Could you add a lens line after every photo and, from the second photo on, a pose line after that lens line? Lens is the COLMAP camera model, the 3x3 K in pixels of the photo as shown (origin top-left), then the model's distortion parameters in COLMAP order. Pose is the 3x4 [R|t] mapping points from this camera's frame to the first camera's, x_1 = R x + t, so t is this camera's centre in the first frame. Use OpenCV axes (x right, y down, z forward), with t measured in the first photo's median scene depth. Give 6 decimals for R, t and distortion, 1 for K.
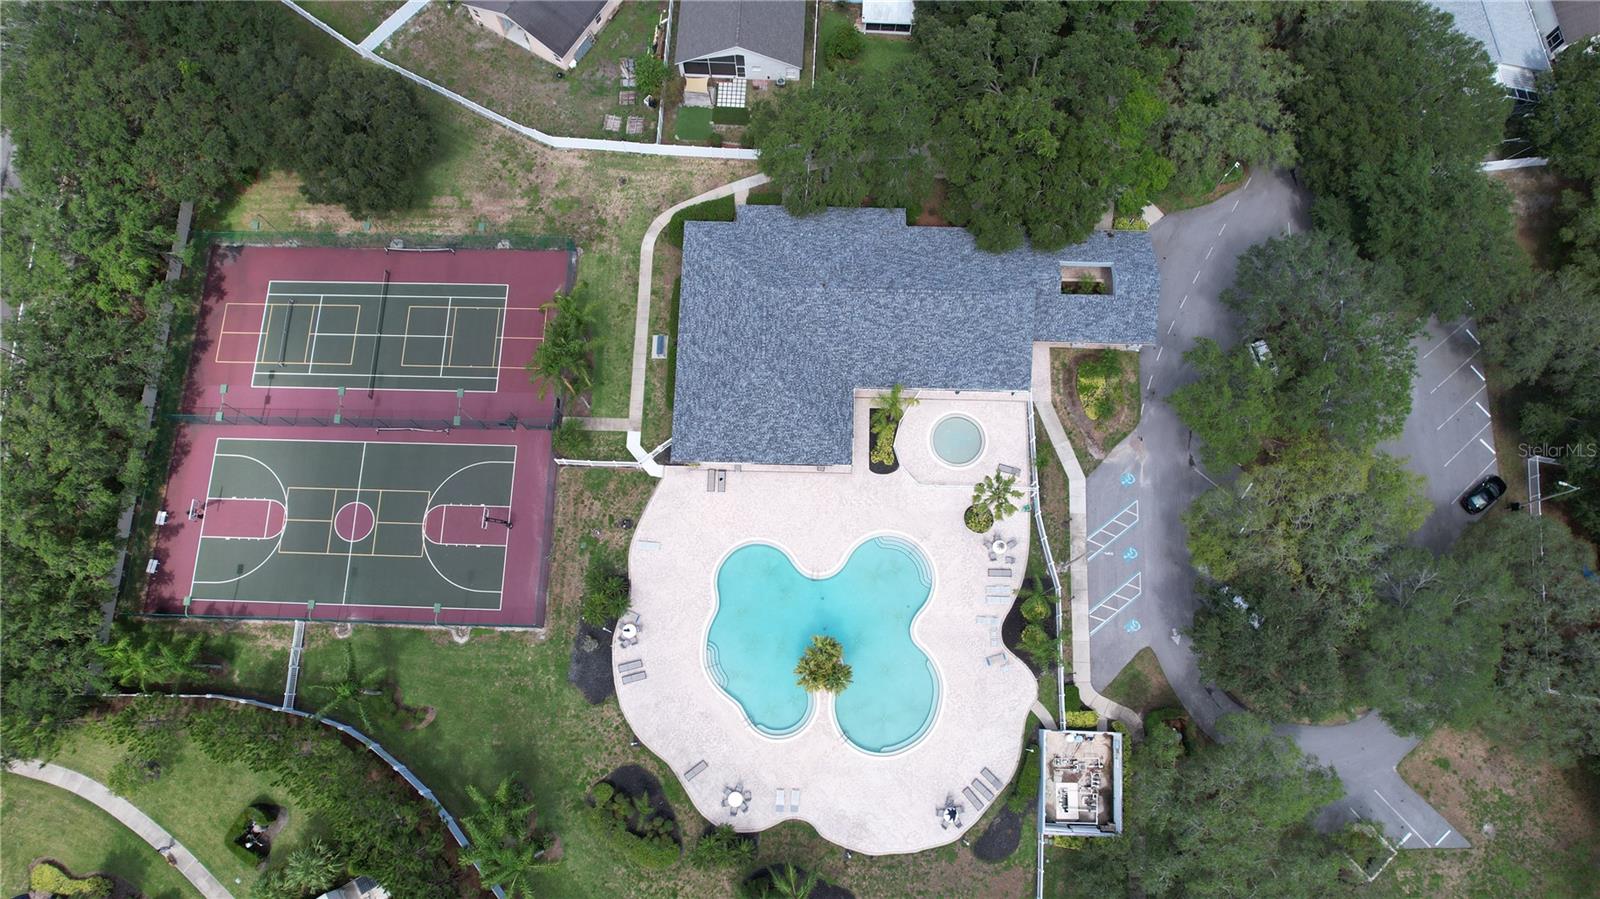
lens RADIAL K [[1023.0, 0, 795.3], [0, 1023.0, 448.6], [0, 0, 1]] dist [-0.070169, 0.060341]
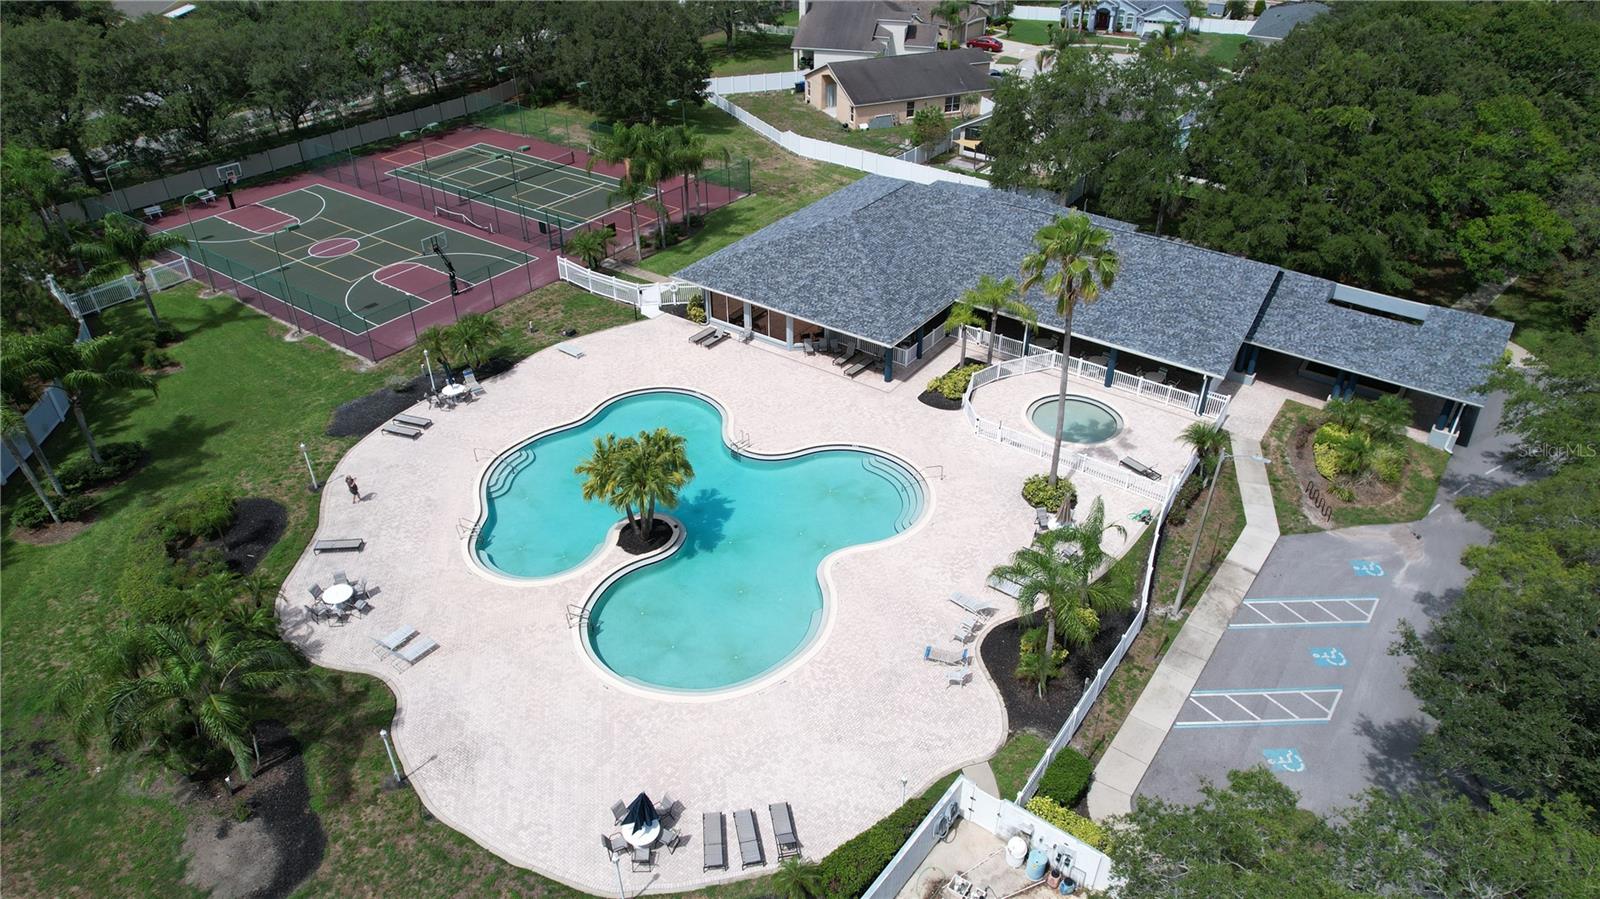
lens RADIAL K [[1023.0, 0, 800.2], [0, 1023.0, 449.2], [0, 0, 1]] dist [-0.070169, 0.060341]
pose [[0.825454, 0.316979, -0.467066, 0.314533], [-0.547245, 0.652240, -0.524505, 0.405357], [0.138383, 0.688554, 0.711859, 0.585730]]
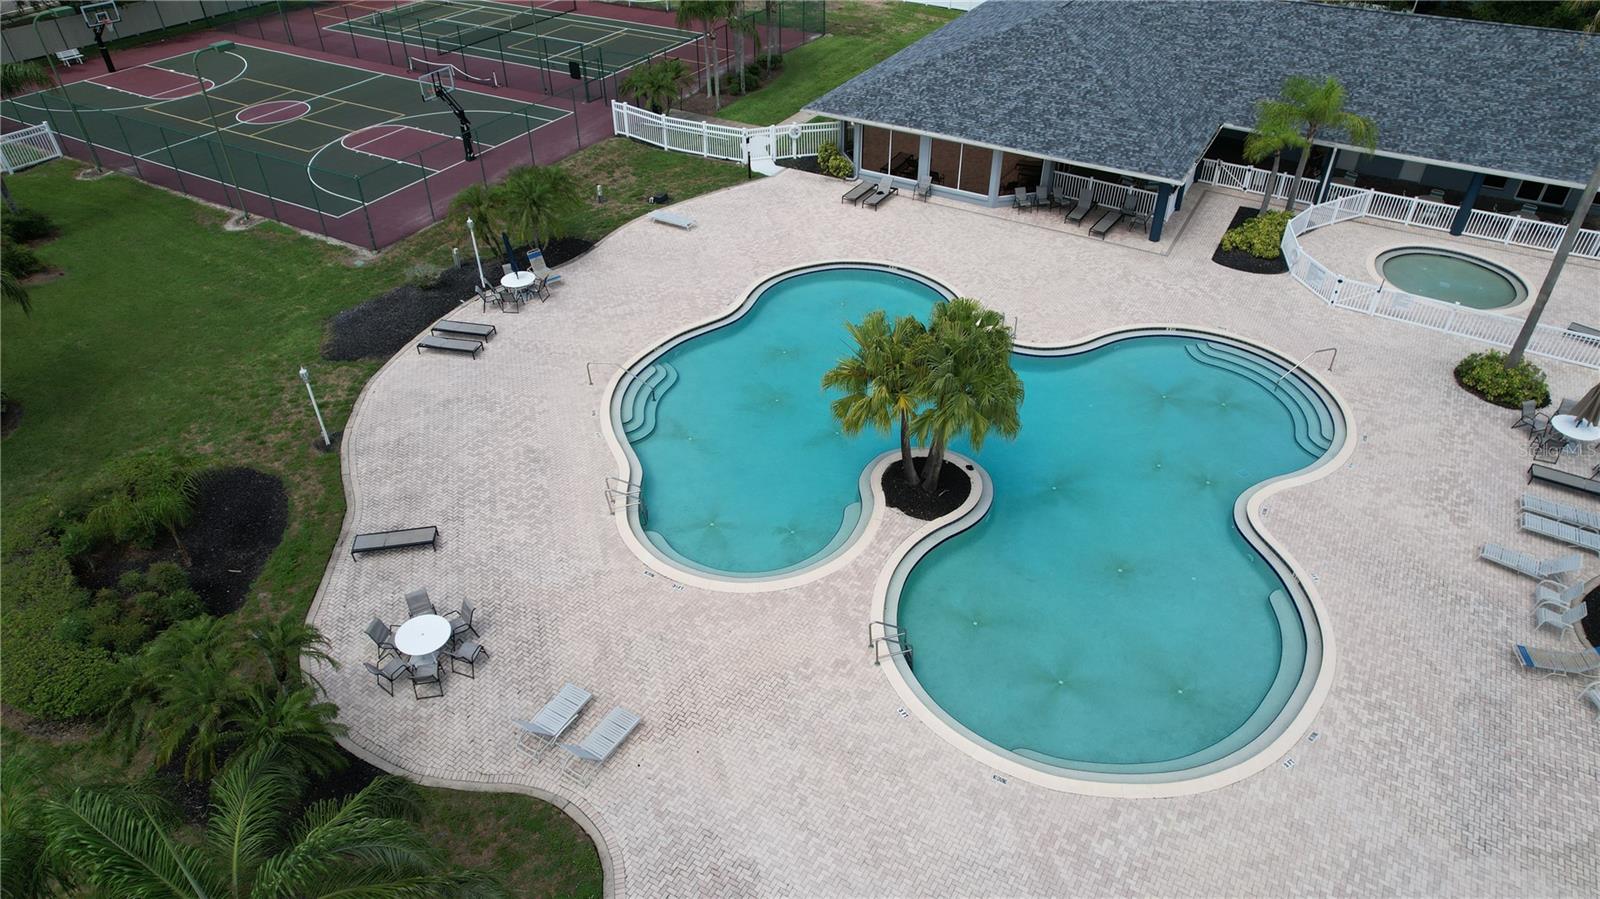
lens RADIAL K [[1023.0, 0, 801.7], [0, 1023.0, 448.7], [0, 0, 1]] dist [-0.070169, 0.060341]
pose [[0.879207, 0.289193, -0.378633, 0.105599], [-0.461713, 0.713236, -0.527366, 0.376912], [0.117544, 0.638484, 0.760606, 0.726187]]
